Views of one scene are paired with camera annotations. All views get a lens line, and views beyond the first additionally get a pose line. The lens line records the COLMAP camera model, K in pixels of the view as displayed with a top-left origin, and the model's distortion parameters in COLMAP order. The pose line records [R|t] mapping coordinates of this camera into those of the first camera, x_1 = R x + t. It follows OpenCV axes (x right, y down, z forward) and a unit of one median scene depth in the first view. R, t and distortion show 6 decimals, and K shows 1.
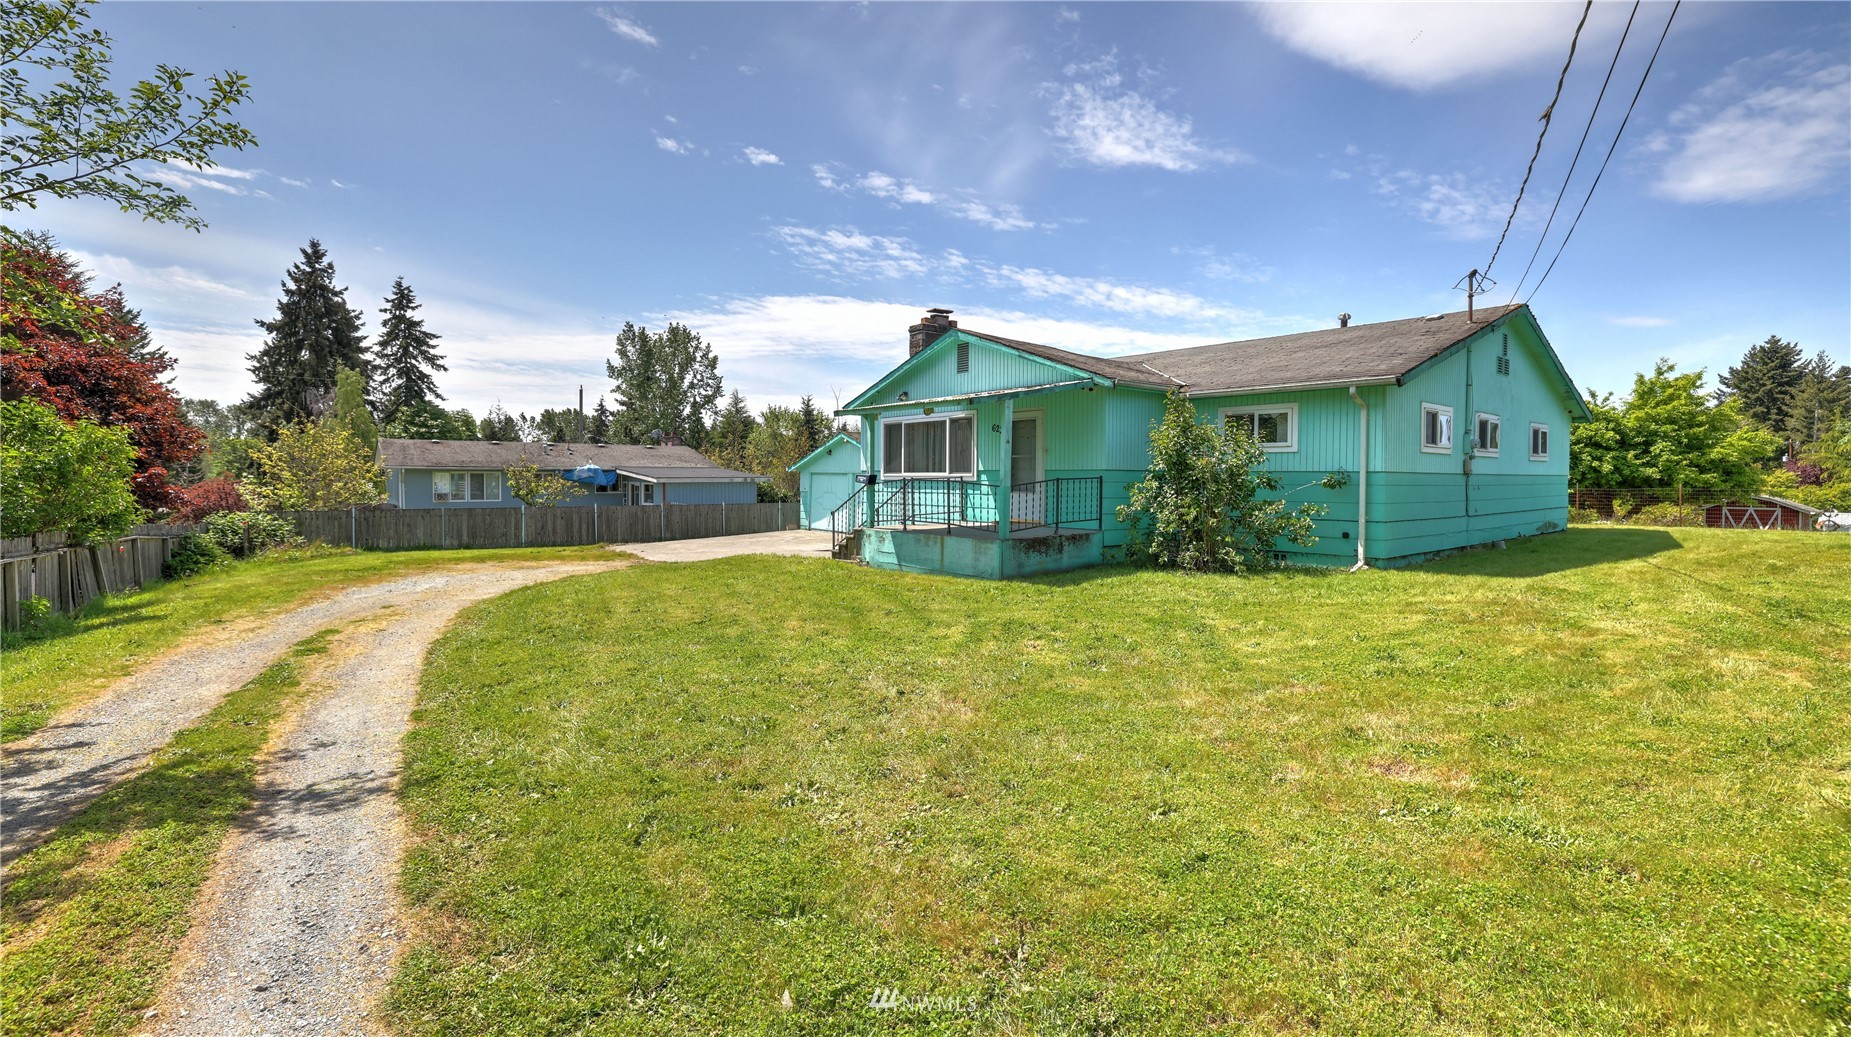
lens RADIAL K [[806.8, 0, 925.9], [0, 806.8, 494.3], [0, 0, 1]] dist [-0.052598, 0.016866]
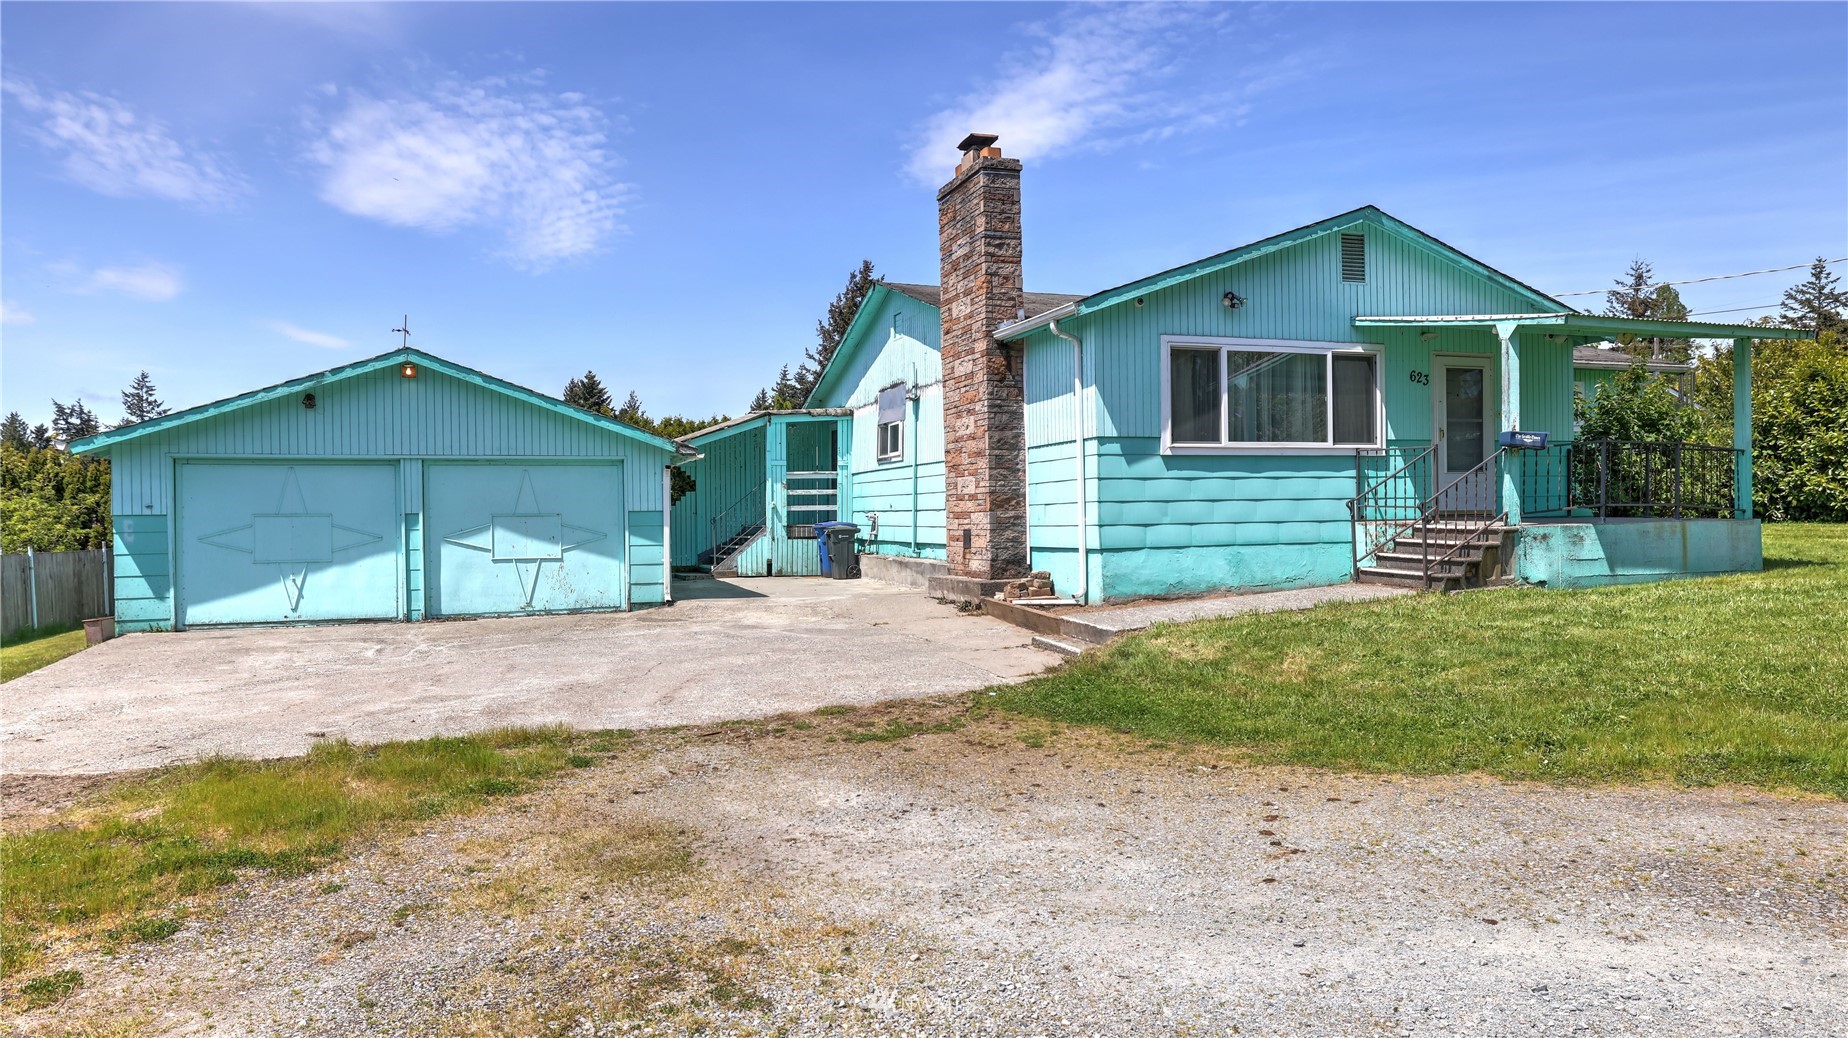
lens RADIAL K [[1105.4, 0, 886.3], [0, 1105.4, 528.2], [0, 0, 1]] dist [-0.024621, 0.029561]
pose [[0.344925, -0.016543, 0.938485, -0.856890], [0.038482, 0.999253, 0.003470, 0.021447], [-0.937841, 0.034918, 0.345304, 1.027794]]
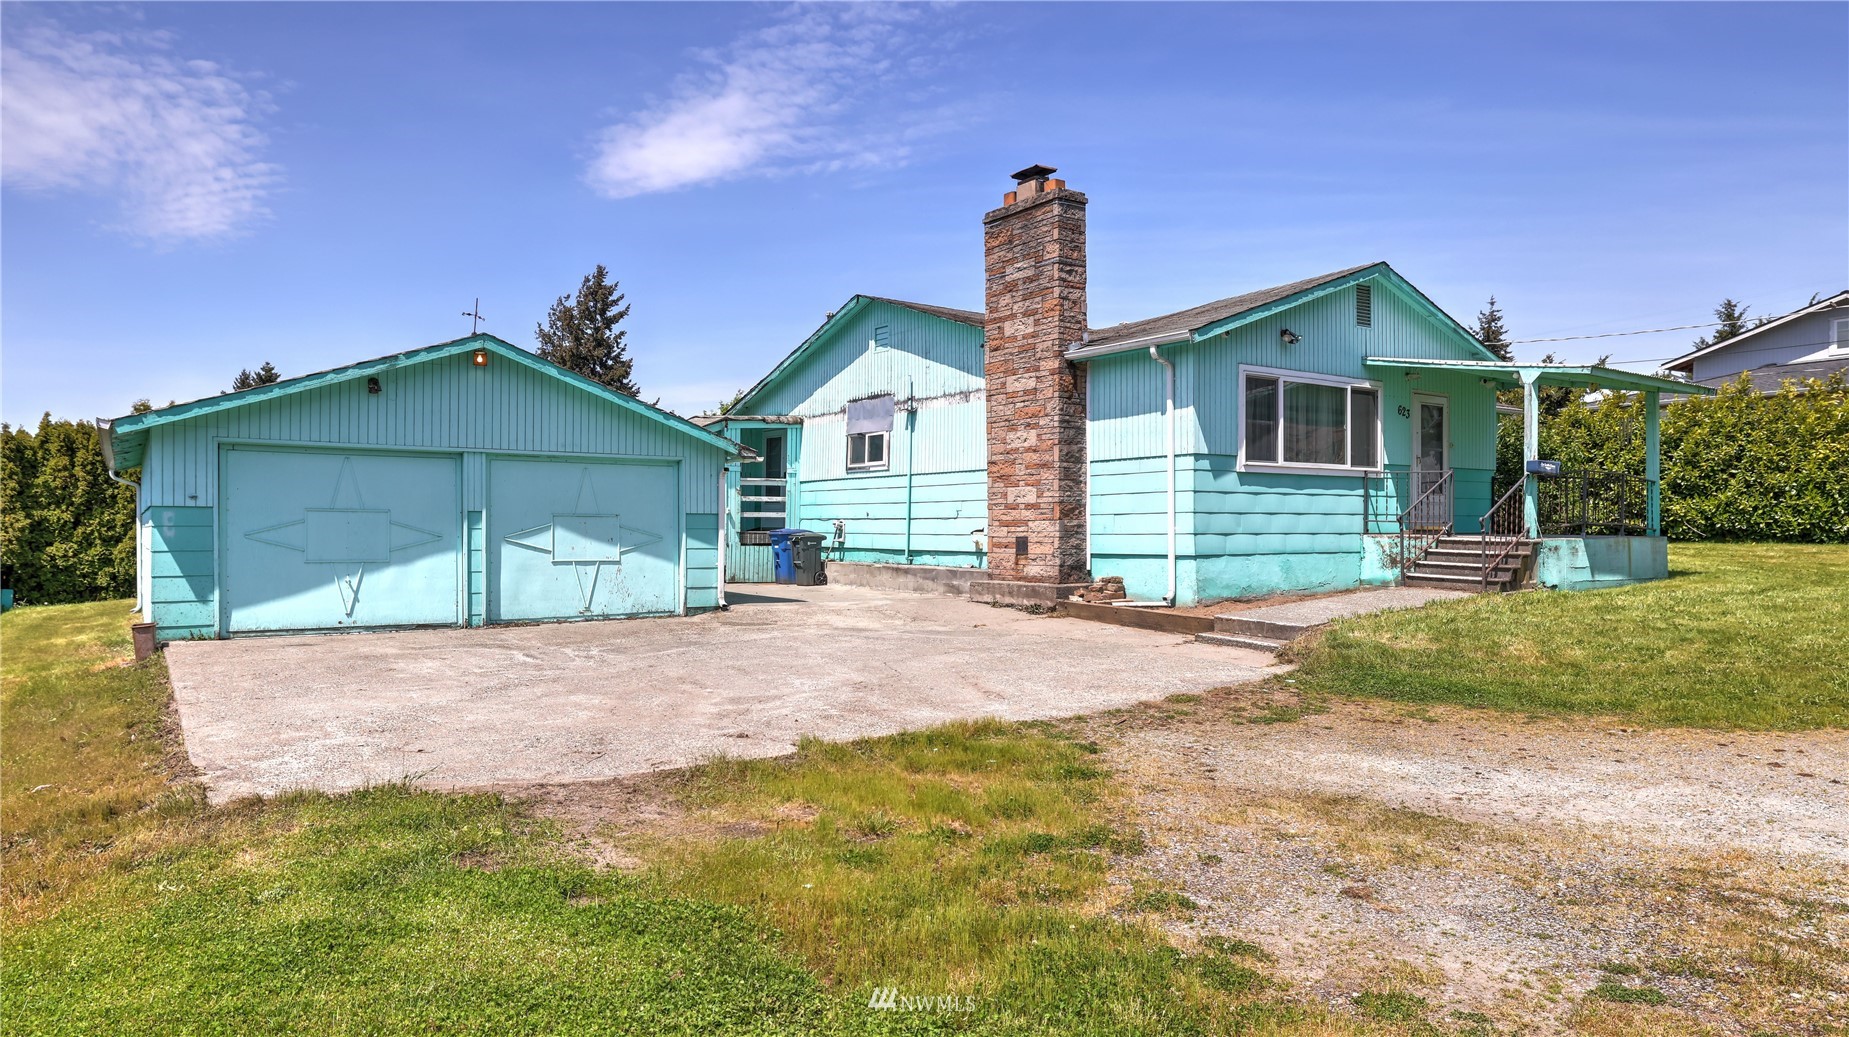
lens RADIAL K [[1104.4, 0, 851.9], [0, 1104.4, 524.6], [0, 0, 1]] dist [-0.027898, 0.031726]
pose [[0.102364, 0.001797, 0.994745, -0.948075], [0.023217, 0.999722, -0.004195, 0.018183], [-0.994476, 0.023525, 0.102294, 1.325222]]
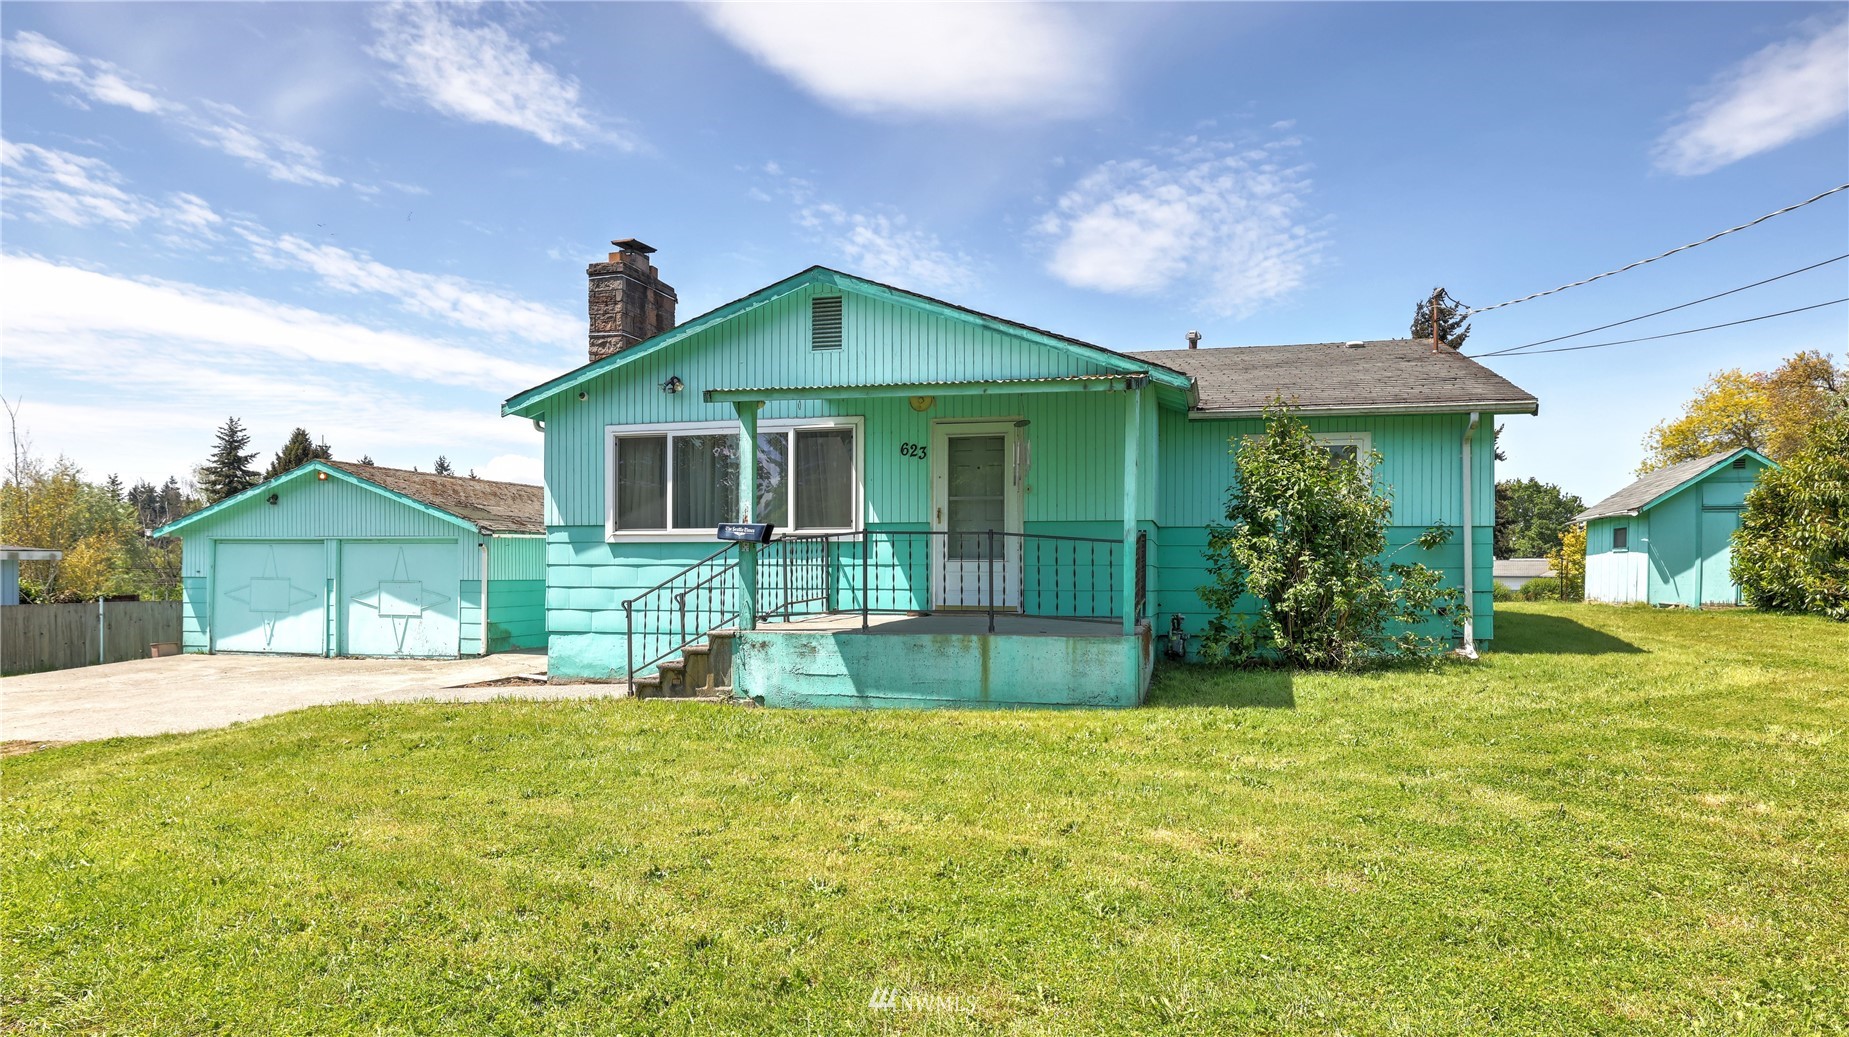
lens RADIAL K [[1095.0, 0, 925.4], [0, 1095.0, 581.5], [0, 0, 1]] dist [-0.048658, 0.043446]
pose [[0.800402, -0.010532, 0.599371, -0.349220], [0.014728, 0.999889, -0.002097, 0.013135], [-0.599283, 0.010506, 0.800469, 0.344899]]
